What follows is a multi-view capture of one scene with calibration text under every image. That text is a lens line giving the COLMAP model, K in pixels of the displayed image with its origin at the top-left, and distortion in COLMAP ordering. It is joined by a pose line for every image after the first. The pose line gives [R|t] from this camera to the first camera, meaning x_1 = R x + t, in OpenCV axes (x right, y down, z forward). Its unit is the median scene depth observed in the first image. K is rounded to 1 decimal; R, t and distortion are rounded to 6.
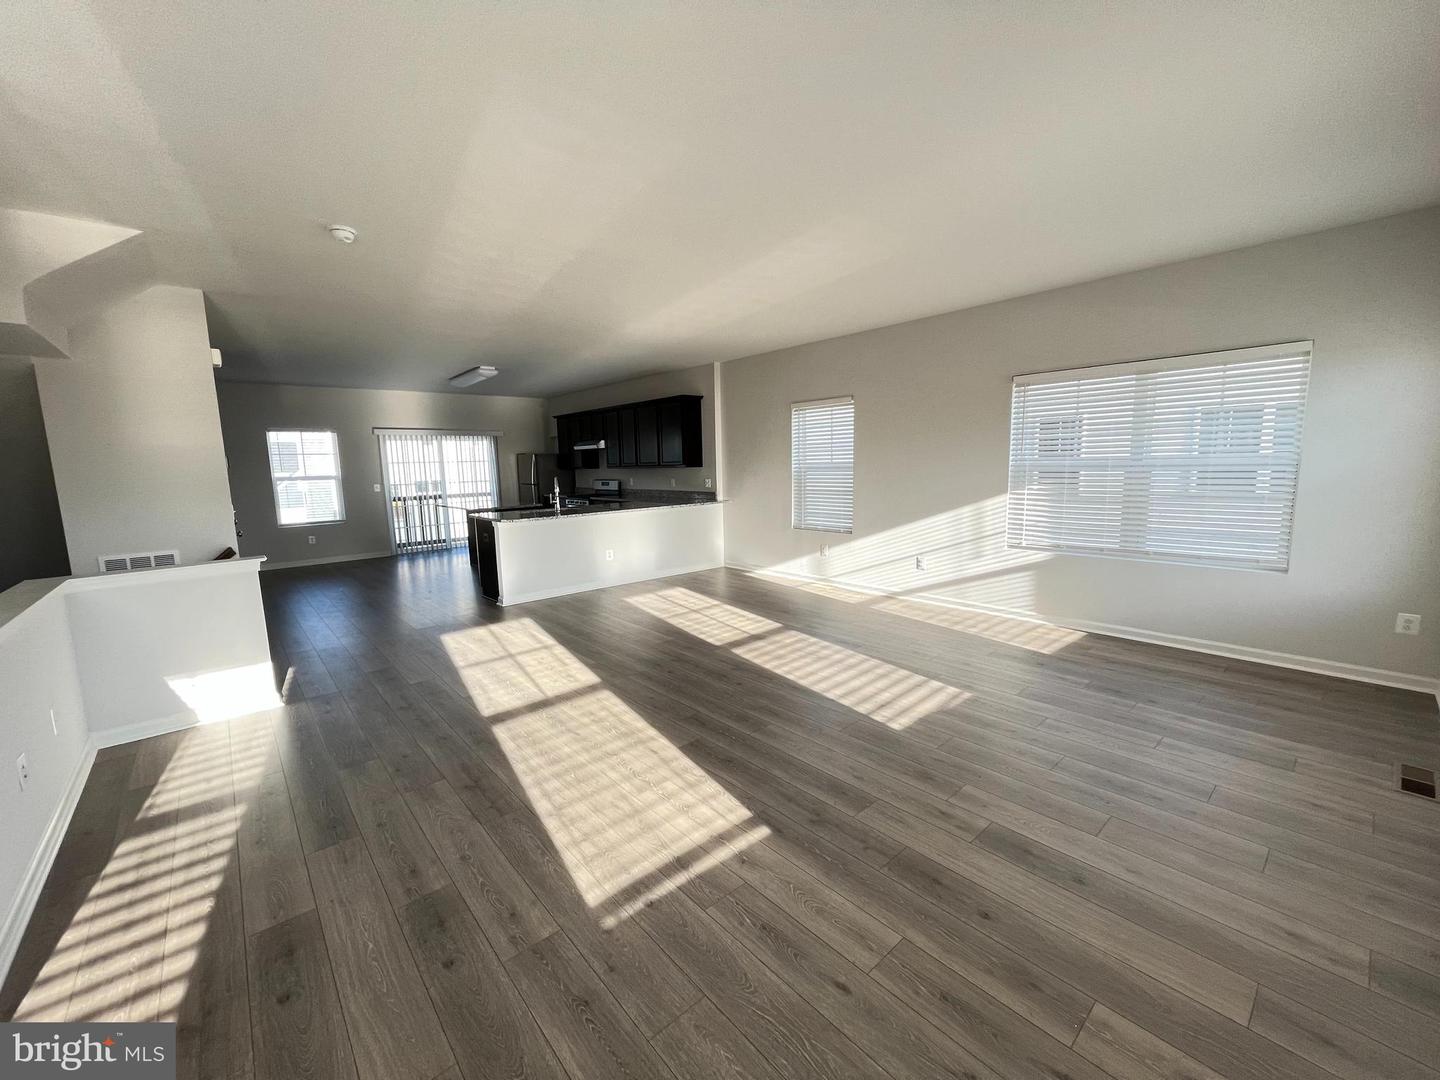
lens RADIAL K [[577.3, 0, 720.0], [0, 577.3, 540.0], [0, 0, 1]] dist [-0.001288, -0.000154]
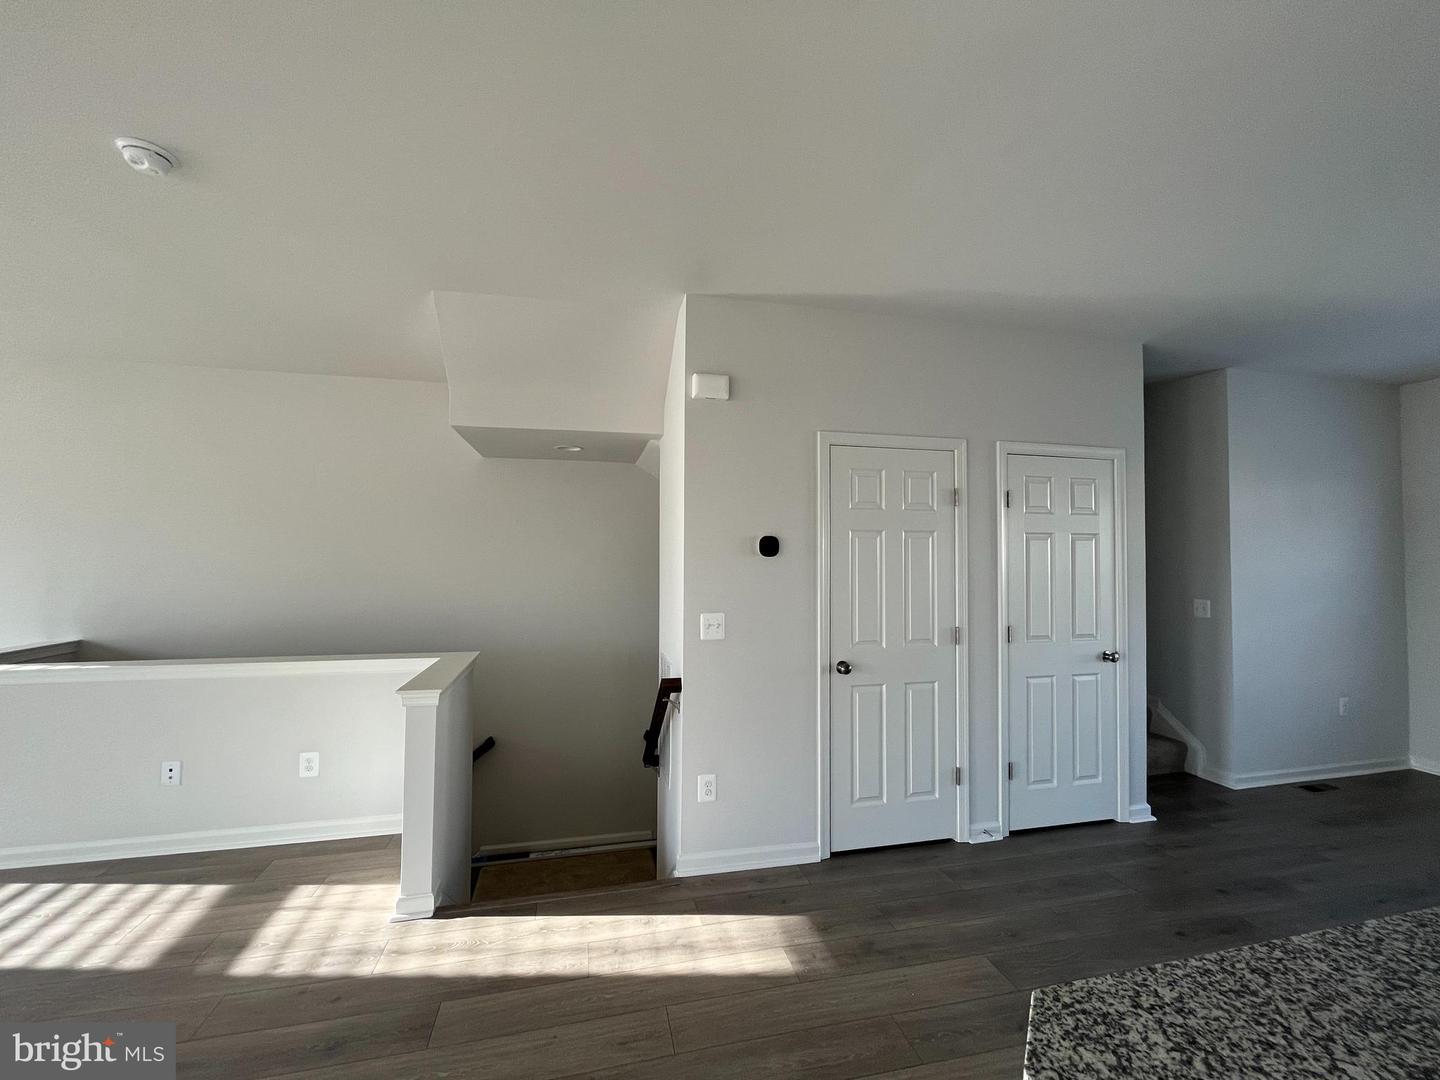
lens RADIAL K [[577.3, 0, 720.0], [0, 577.3, 540.0], [0, 0, 1]] dist [-0.001288, -0.000154]
pose [[-0.472892, 0.006993, -0.881093, -0.397438], [-0.115711, 0.990816, 0.069967, -0.246341], [0.873490, 0.135039, -0.467739, 1.729442]]
